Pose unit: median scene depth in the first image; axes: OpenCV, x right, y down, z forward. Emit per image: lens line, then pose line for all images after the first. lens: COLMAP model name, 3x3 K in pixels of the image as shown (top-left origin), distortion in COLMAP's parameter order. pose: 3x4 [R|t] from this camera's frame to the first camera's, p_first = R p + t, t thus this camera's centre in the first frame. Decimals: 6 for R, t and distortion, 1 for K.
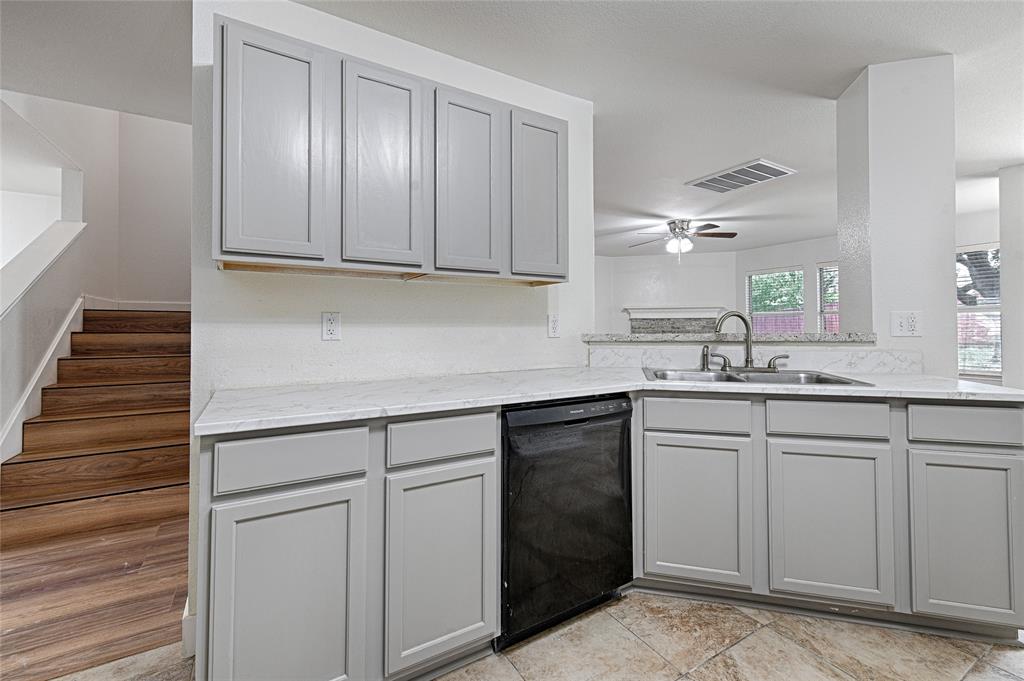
lens RADIAL K [[430.8, 0, 515.0], [0, 430.8, 323.2], [0, 0, 1]] dist [0.000817, 0.000057]
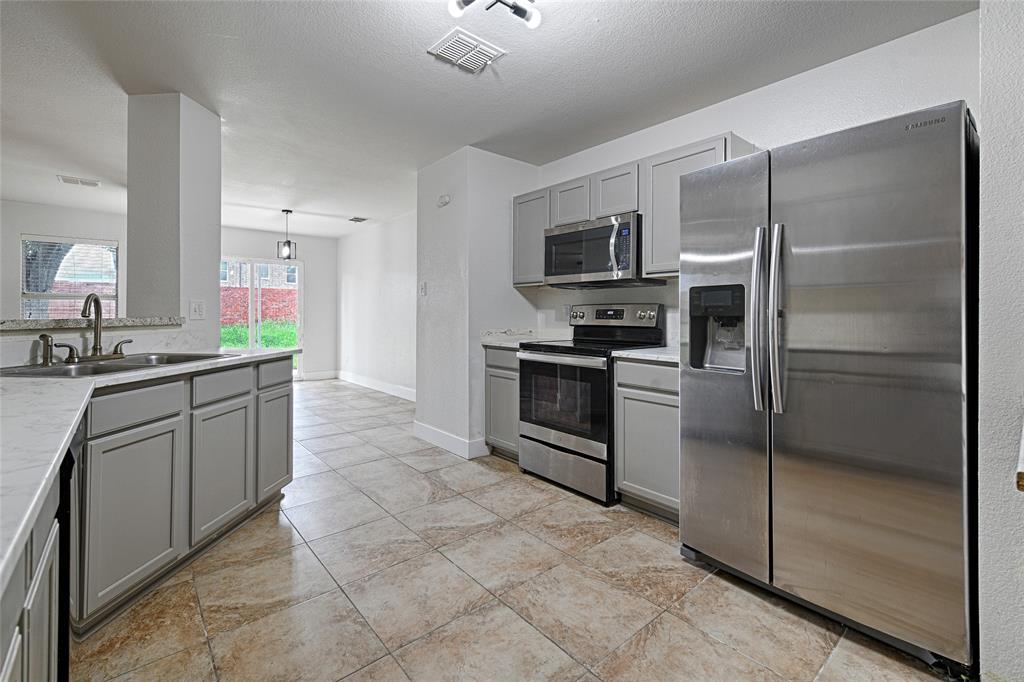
lens RADIAL K [[437.9, 0, 505.4], [0, 437.9, 309.7], [0, 0, 1]] dist [0.000747, 0.000064]
pose [[-0.176891, 0.010352, 0.984176, -0.842209], [-0.015527, 0.999791, -0.013307, 0.006153], [-0.984108, -0.017635, -0.176693, 0.504159]]
